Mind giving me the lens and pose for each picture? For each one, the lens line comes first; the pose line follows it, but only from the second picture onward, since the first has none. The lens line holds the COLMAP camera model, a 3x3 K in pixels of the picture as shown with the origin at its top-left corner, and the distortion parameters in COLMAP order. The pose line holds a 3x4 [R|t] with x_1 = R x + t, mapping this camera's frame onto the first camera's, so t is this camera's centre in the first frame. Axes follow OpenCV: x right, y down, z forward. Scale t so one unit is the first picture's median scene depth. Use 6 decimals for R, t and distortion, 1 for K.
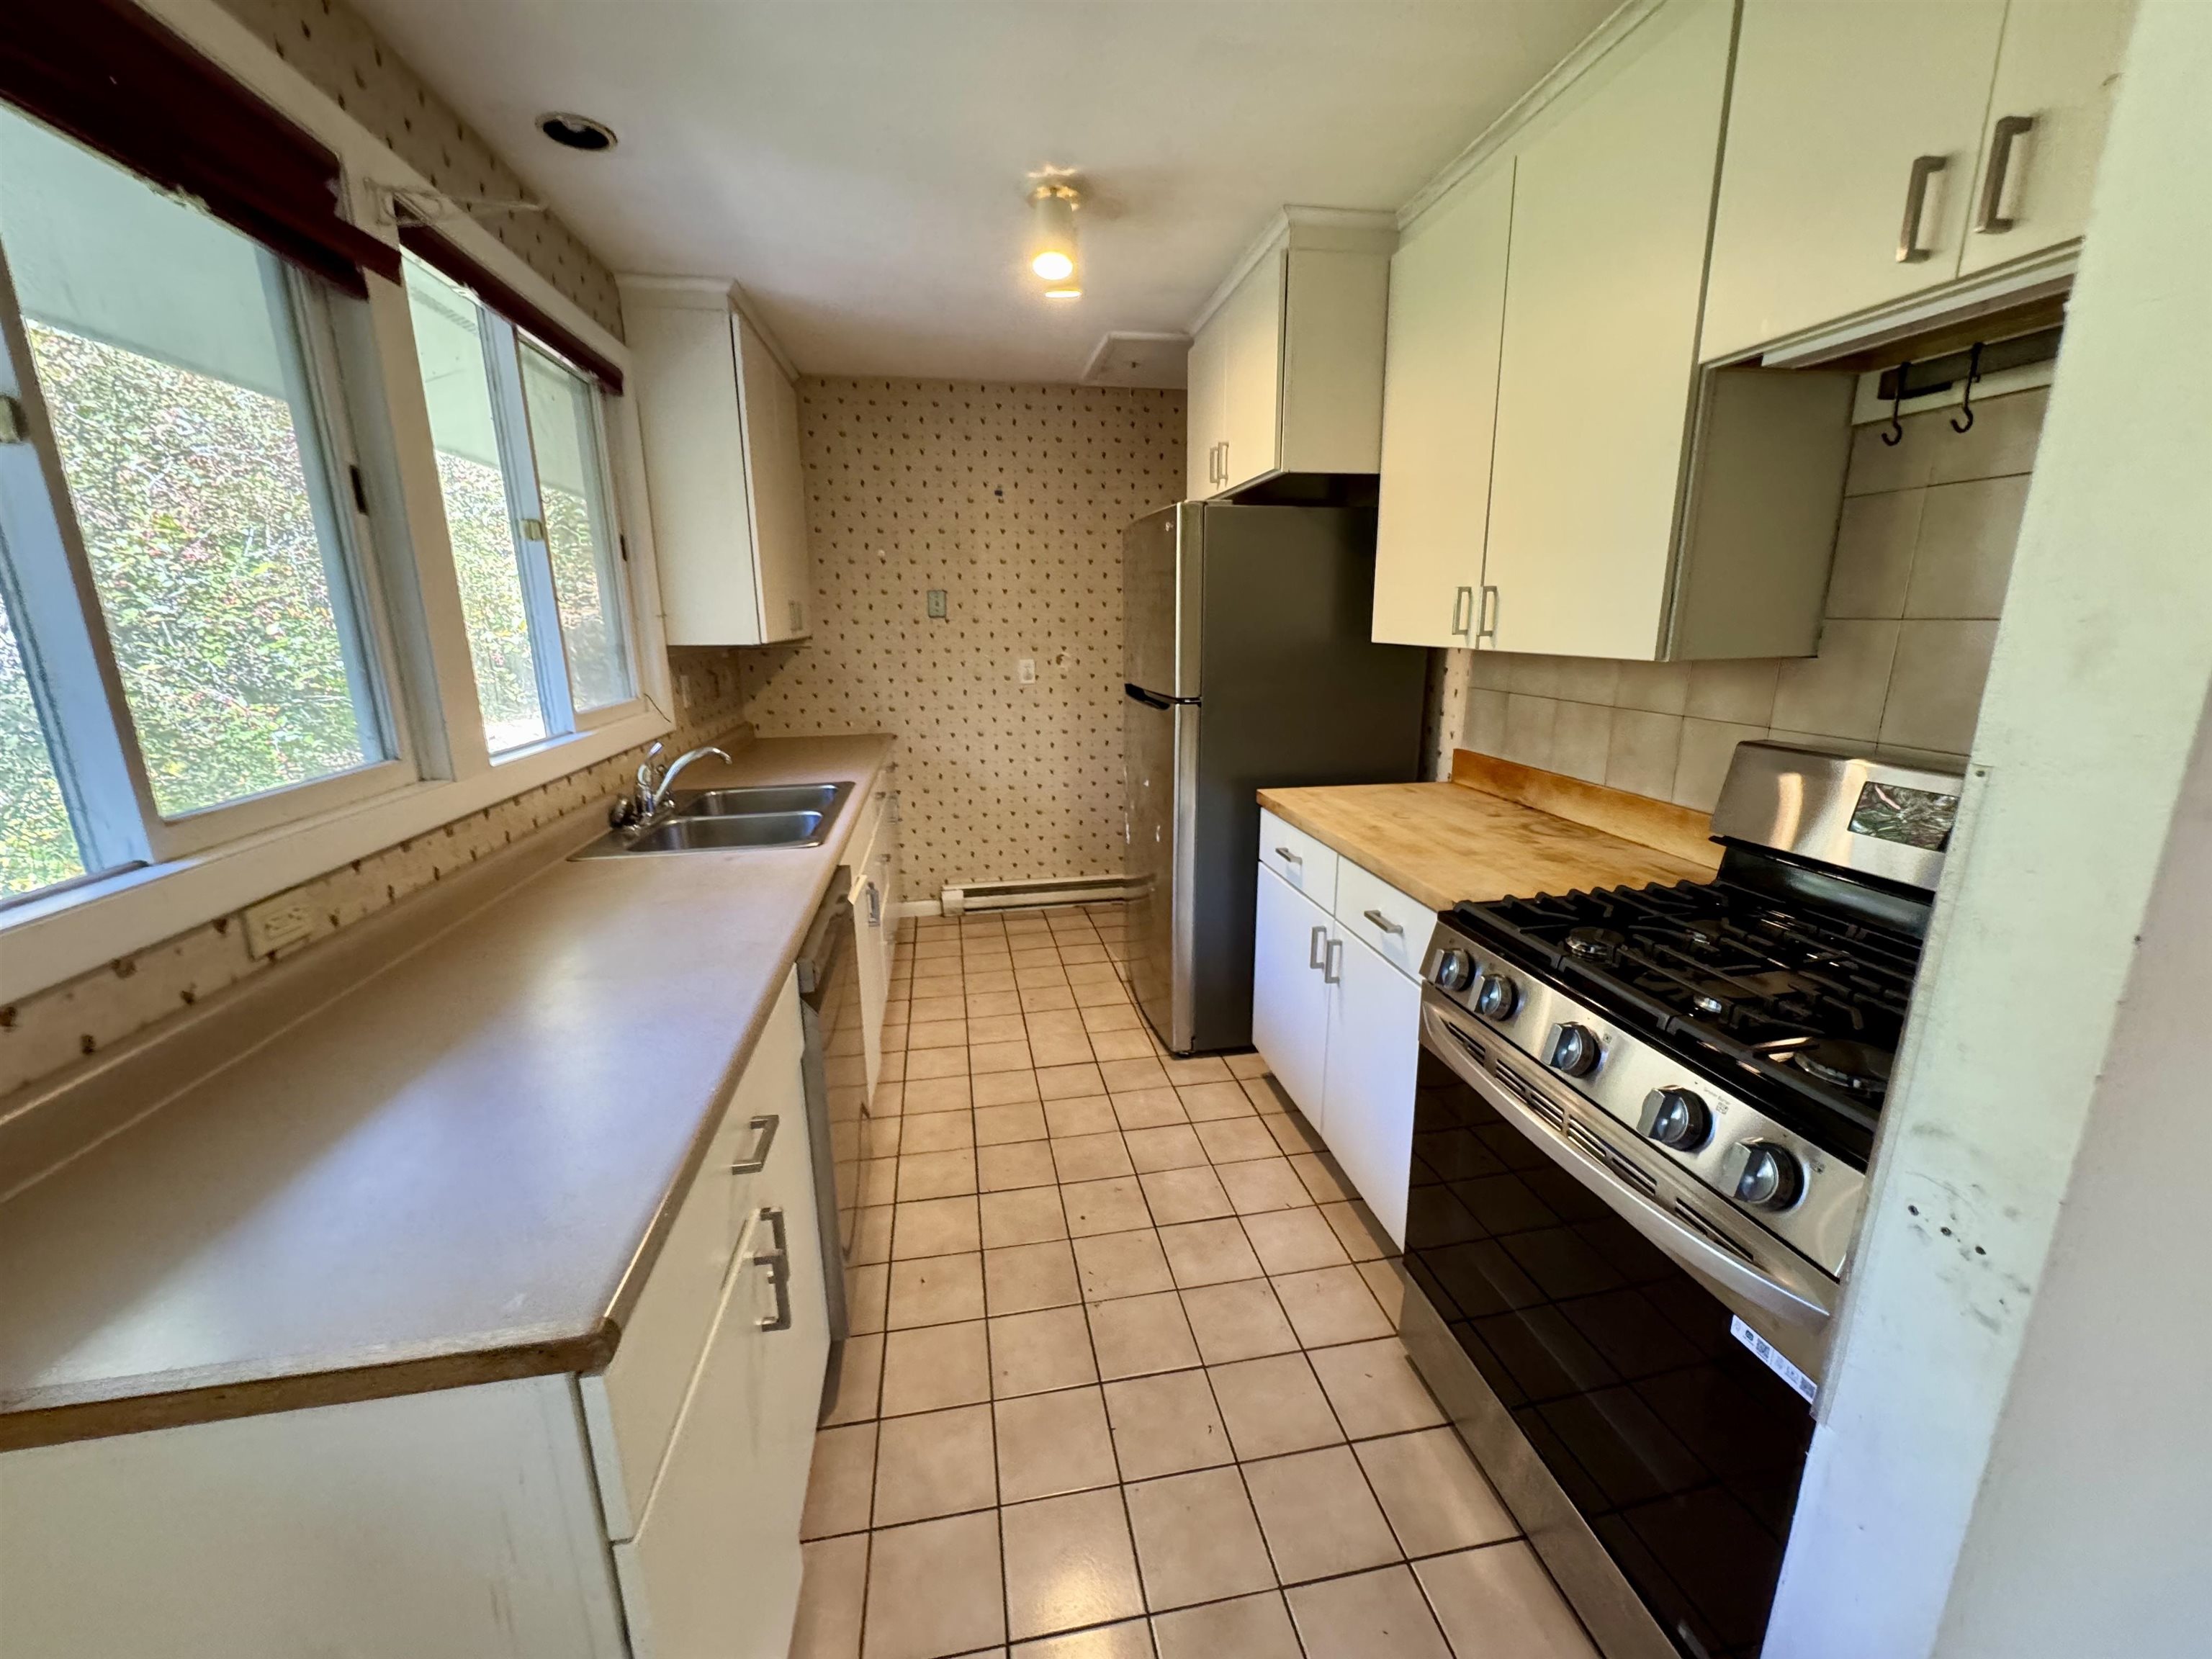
lens RADIAL K [[879.4, 0, 1109.8], [0, 879.4, 827.7], [0, 0, 1]] dist [-0.005277, 0.000527]
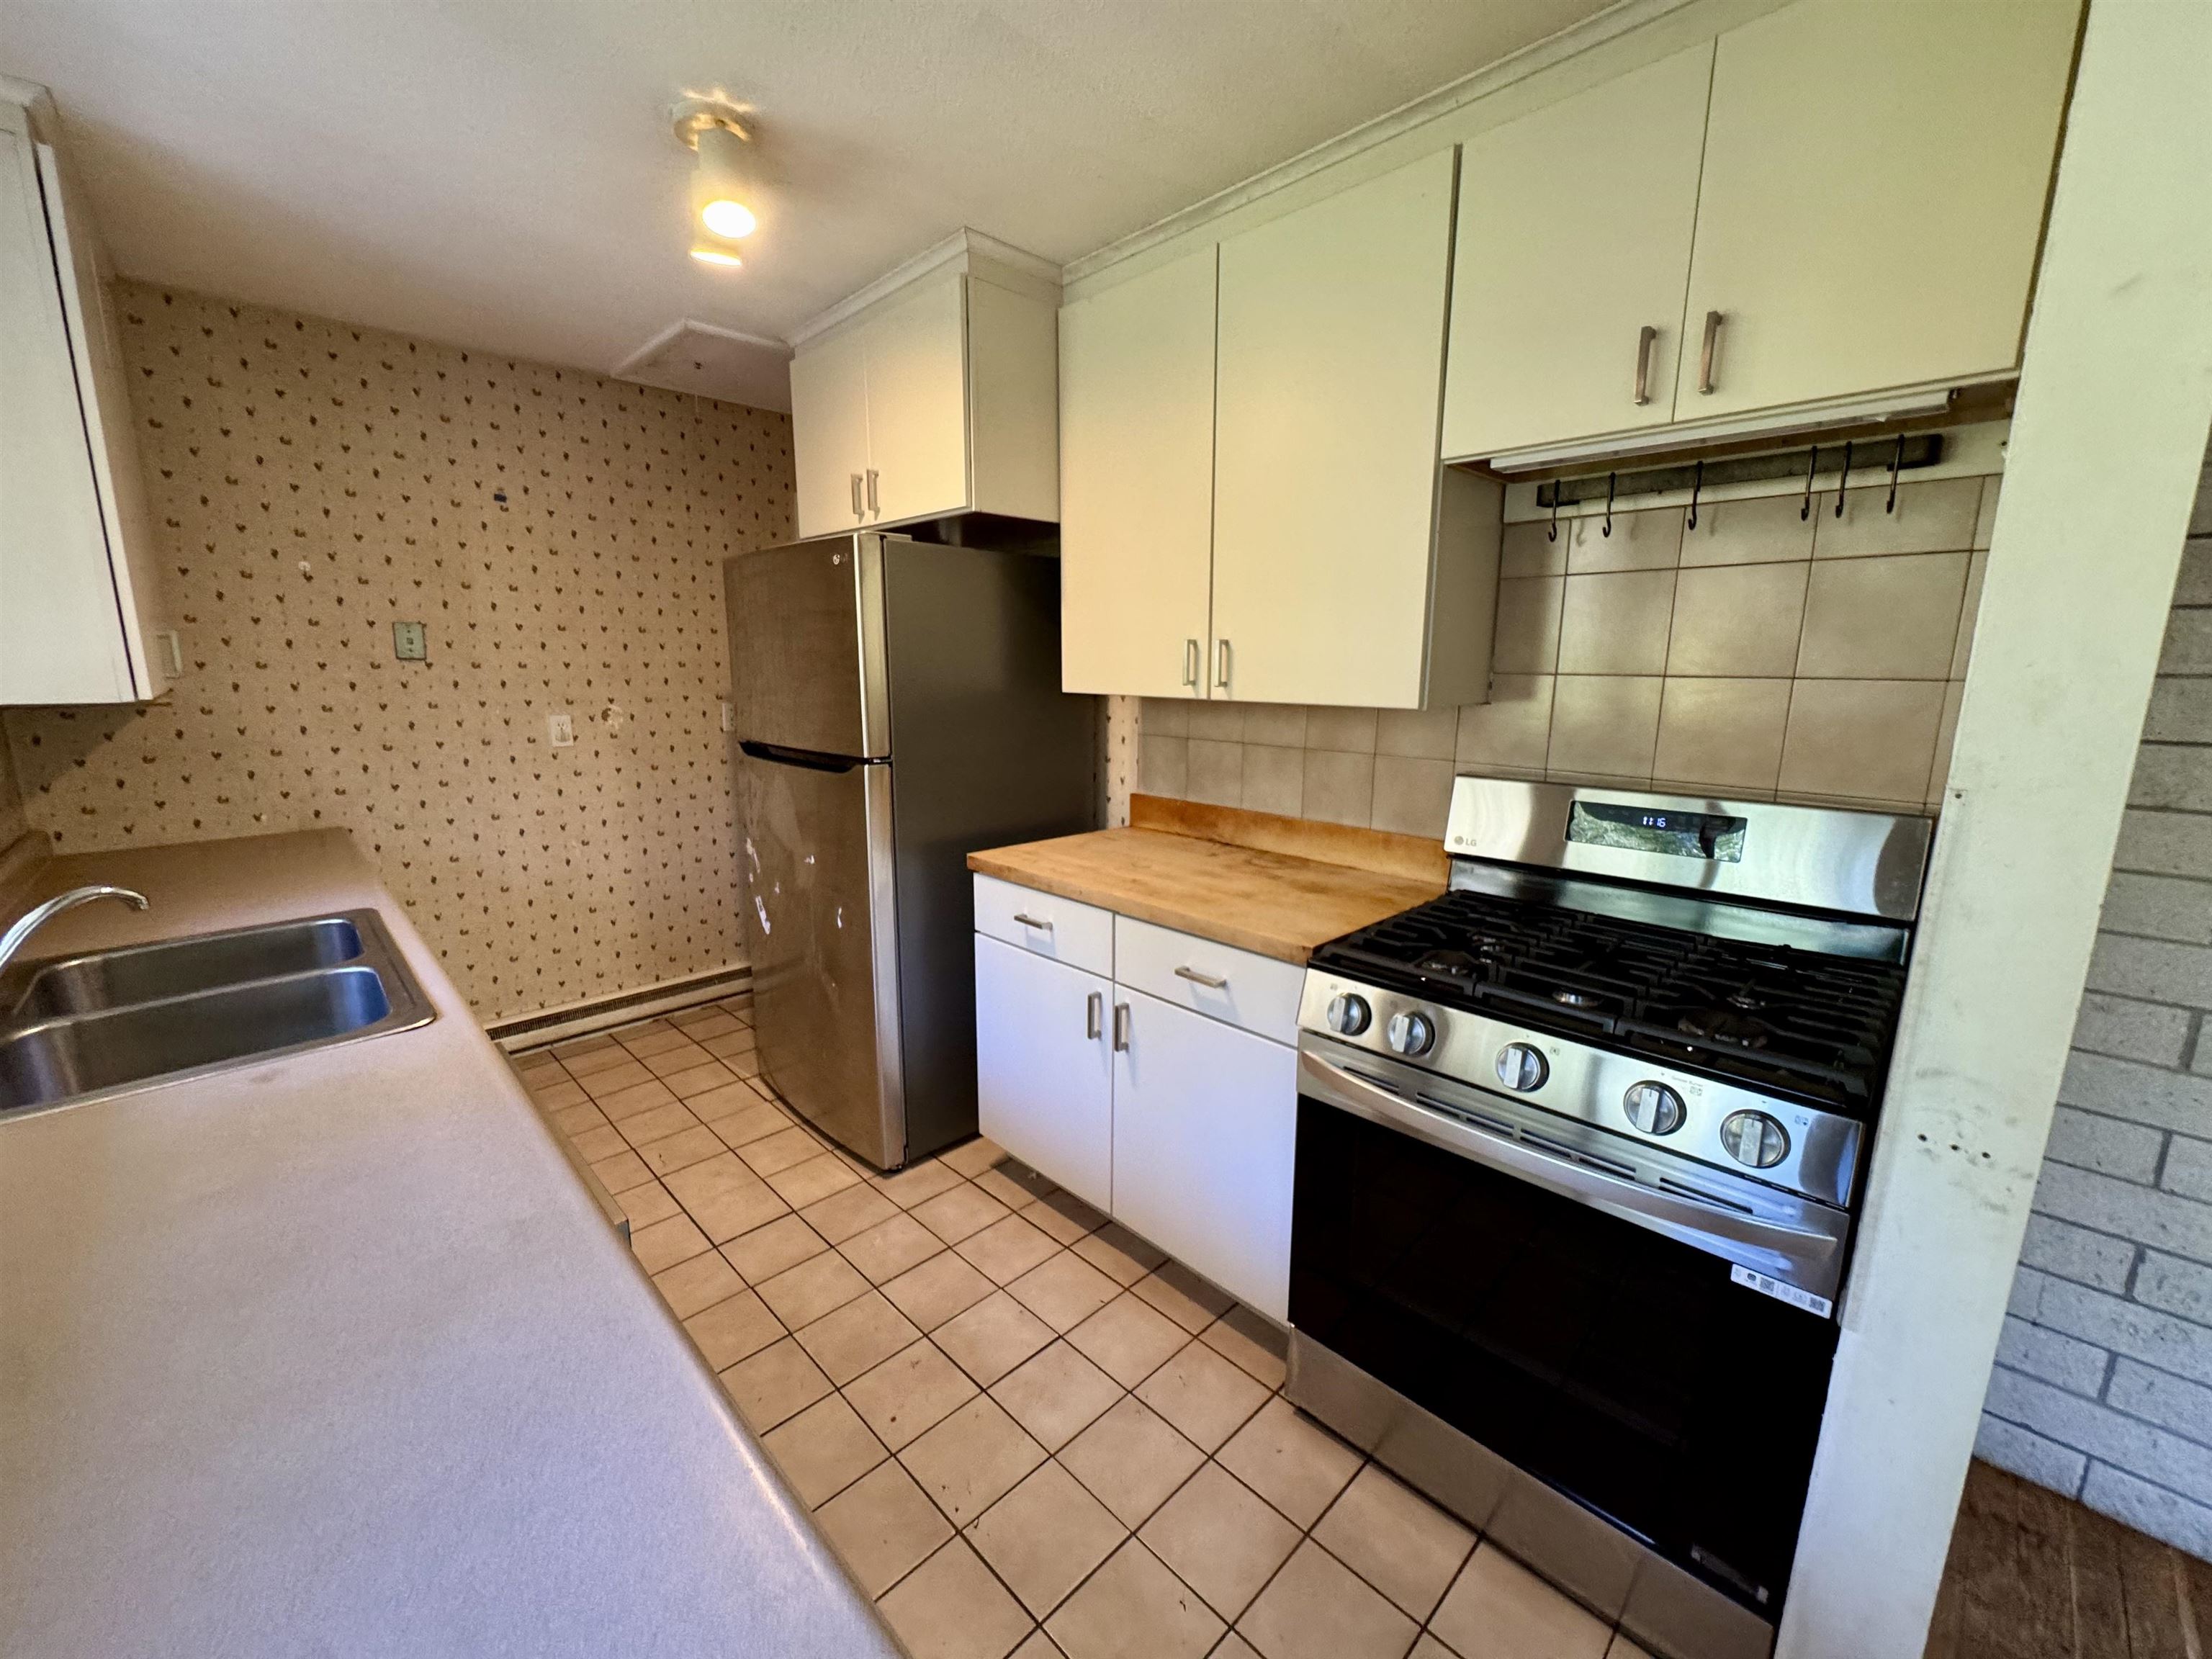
lens RADIAL K [[879.4, 0, 1109.3], [0, 879.4, 830.8], [0, 0, 1]] dist [-0.005277, 0.000527]
pose [[0.825736, -0.093182, 0.556307, -0.238948], [0.119679, 0.992748, -0.011355, -0.044190], [-0.551214, 0.075954, 0.830899, 0.183040]]
